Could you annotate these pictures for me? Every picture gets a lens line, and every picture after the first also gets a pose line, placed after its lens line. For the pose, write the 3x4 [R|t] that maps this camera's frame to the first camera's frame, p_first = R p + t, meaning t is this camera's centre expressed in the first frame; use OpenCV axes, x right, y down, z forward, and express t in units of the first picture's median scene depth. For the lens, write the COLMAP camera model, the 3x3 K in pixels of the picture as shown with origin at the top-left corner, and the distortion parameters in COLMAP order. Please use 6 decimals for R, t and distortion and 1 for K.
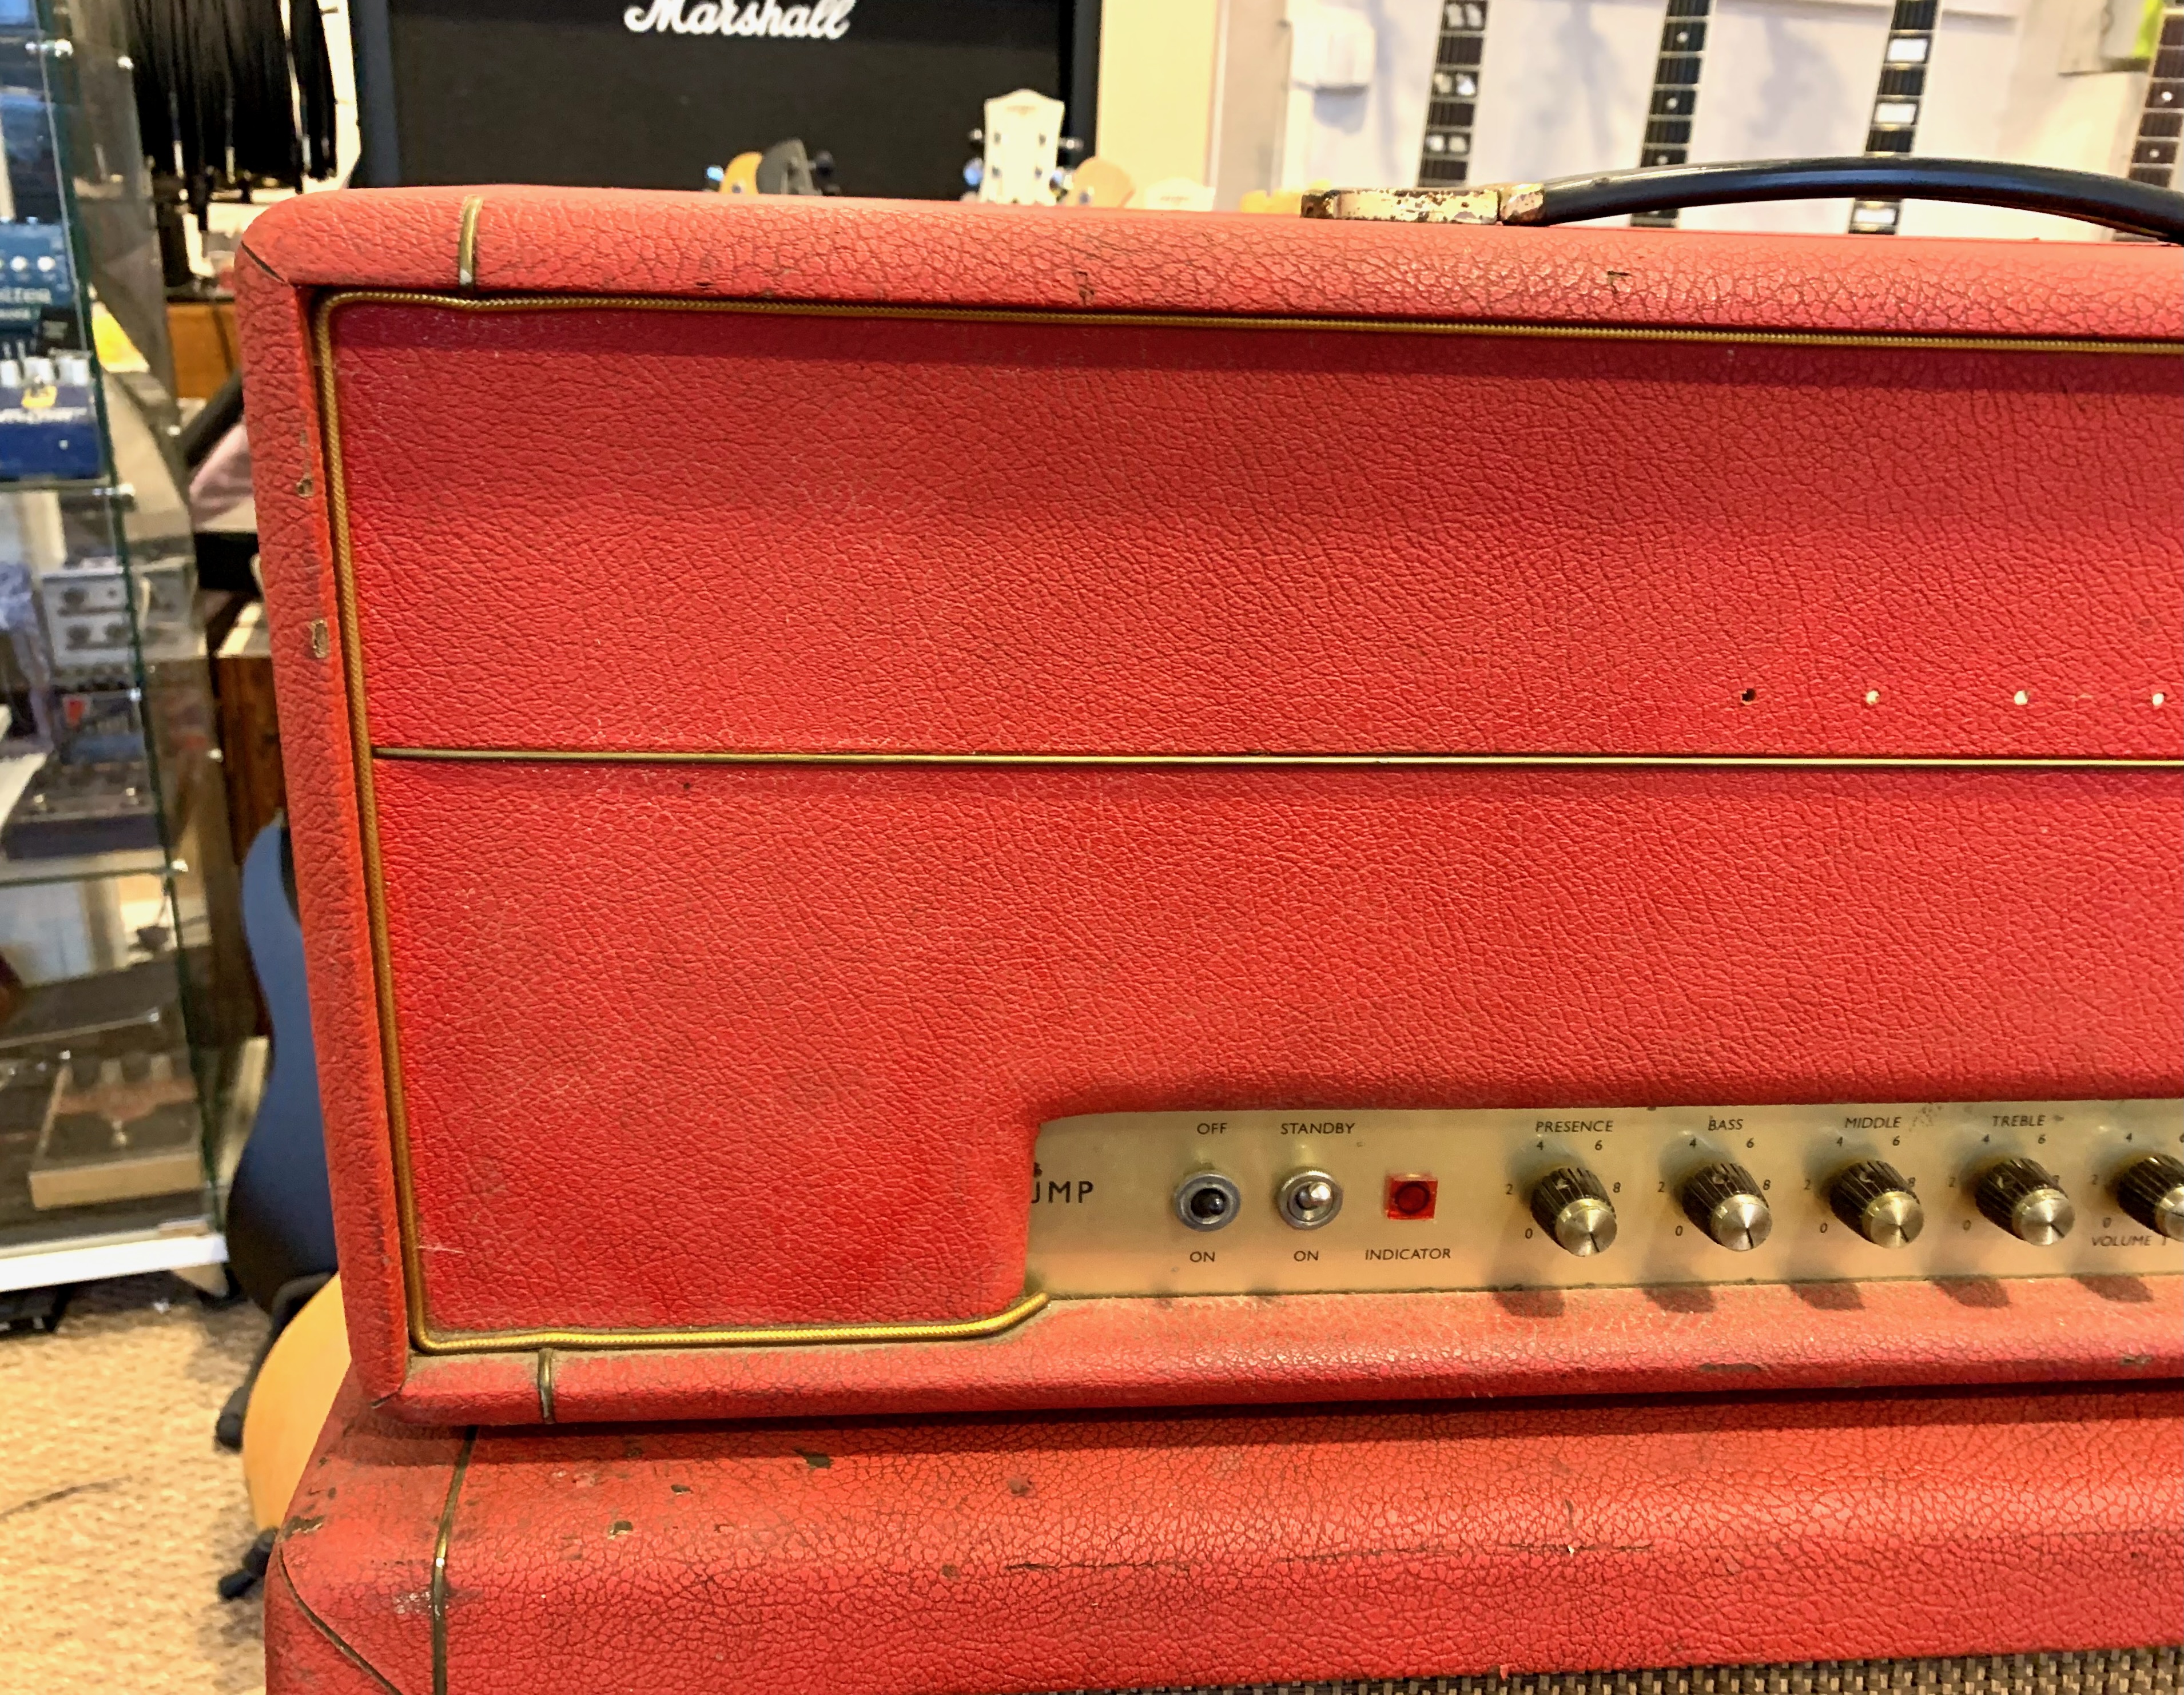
lens RADIAL K [[1735.8, 0, 1038.3], [0, 1735.8, 800.6], [0, 0, 1]] dist [0.010006, -0.002469]
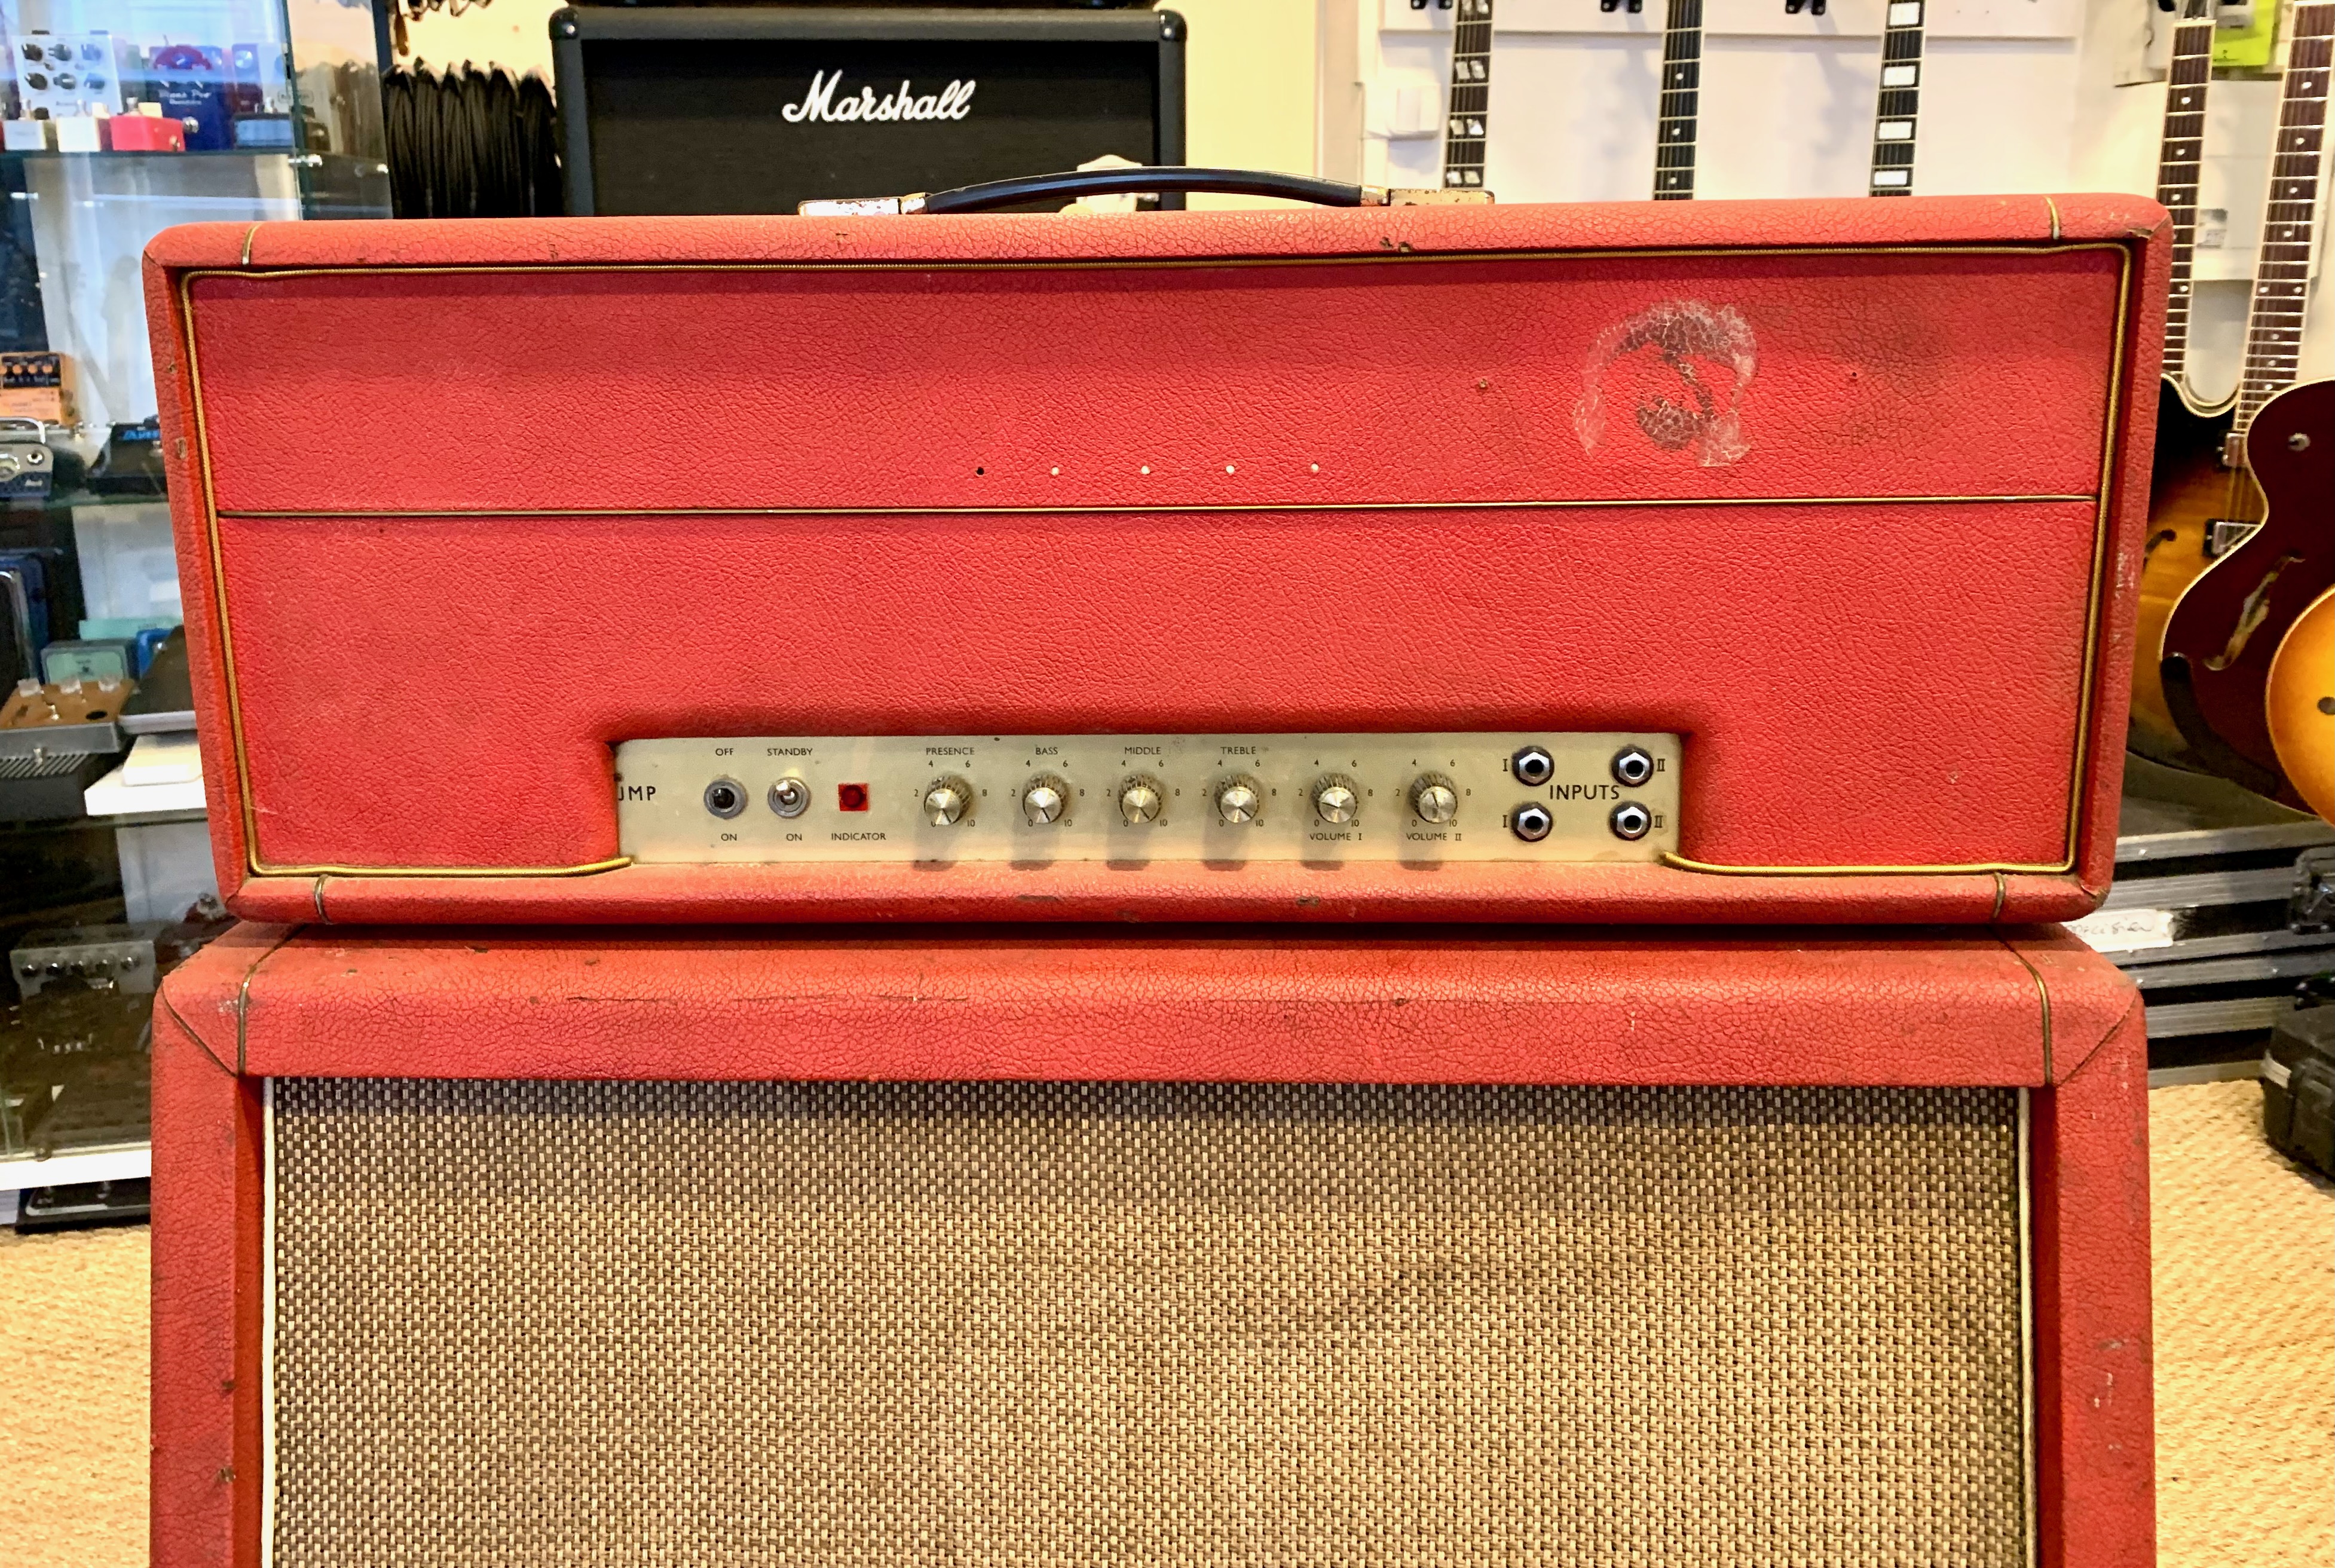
lens RADIAL K [[1792.2, 0, 1164.3], [0, 1792.2, 634.0], [0, 0, 1]] dist [0.019870, -0.014231]
pose [[0.992150, -0.021255, -0.123237, 0.740385], [0.005440, 0.991853, -0.127271, 0.301900], [0.124939, 0.125602, 0.984182, -0.650256]]
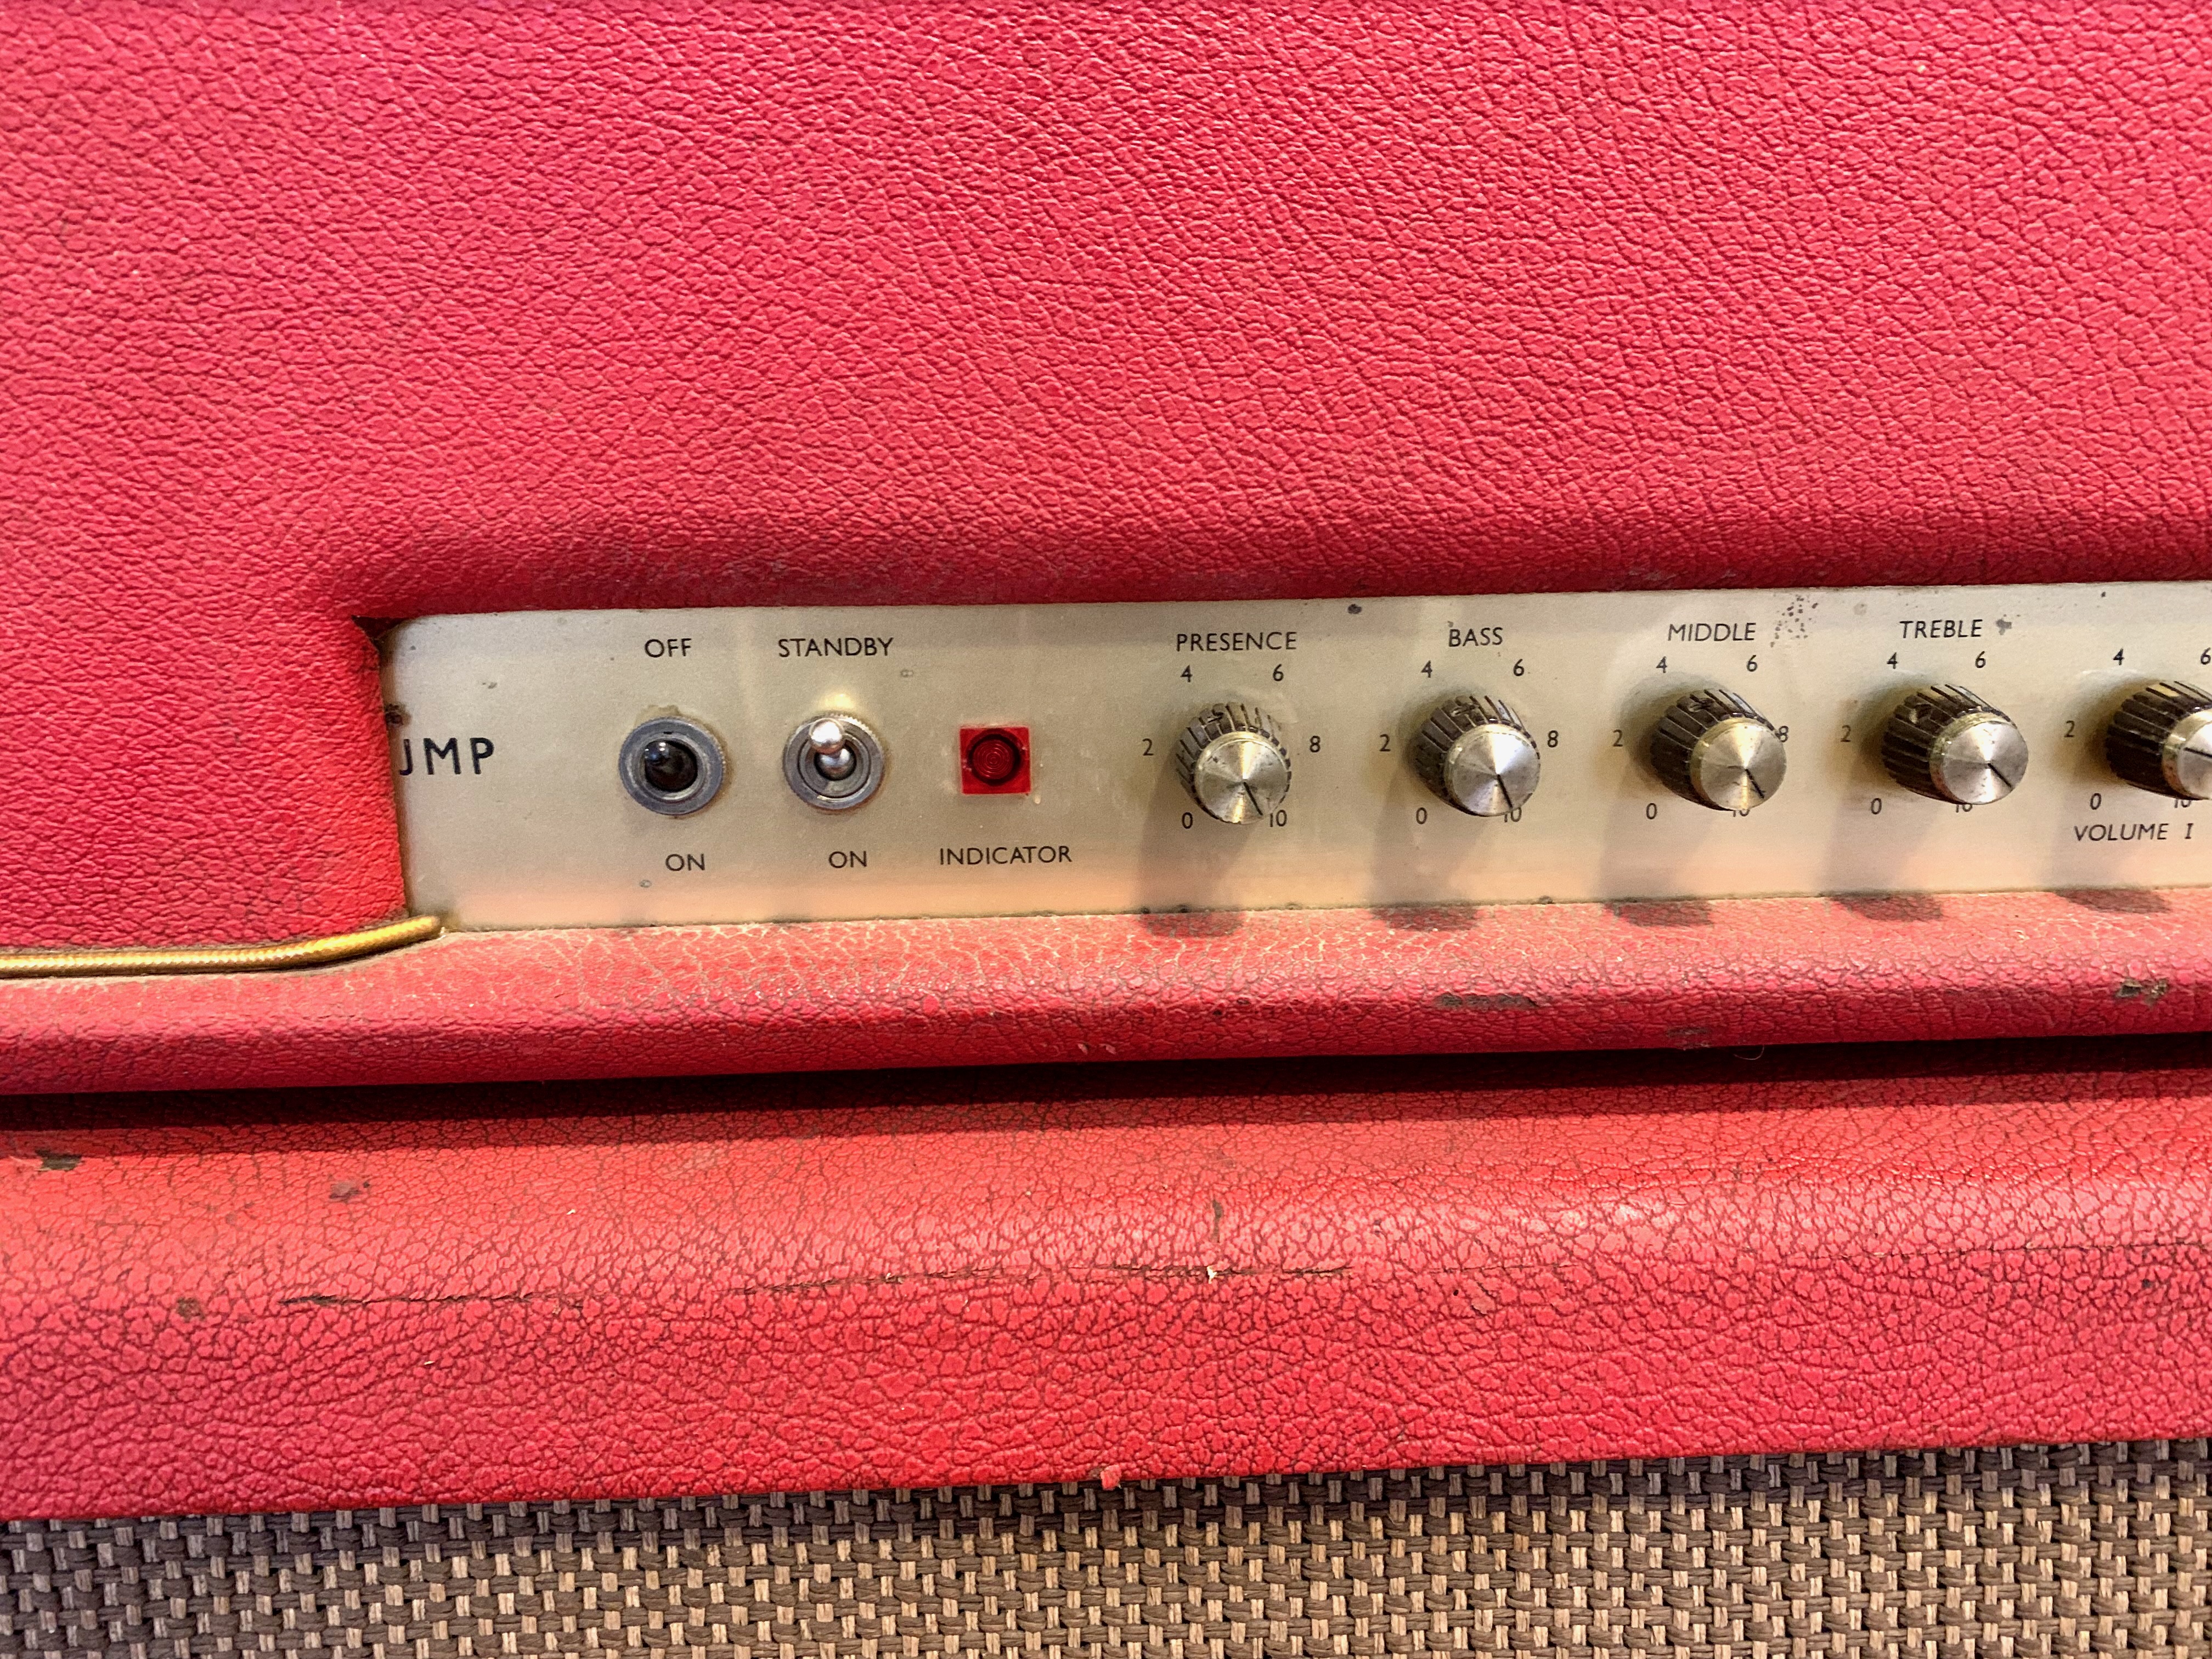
lens RADIAL K [[1702.6, 0, 1077.8], [0, 1702.6, 755.7], [0, 0, 1]] dist [0.012509, -0.015722]
pose [[0.998607, -0.028280, -0.044540, 0.284806], [0.026334, 0.998698, -0.043689, 0.265439], [0.045718, 0.042455, 0.998052, 0.373940]]
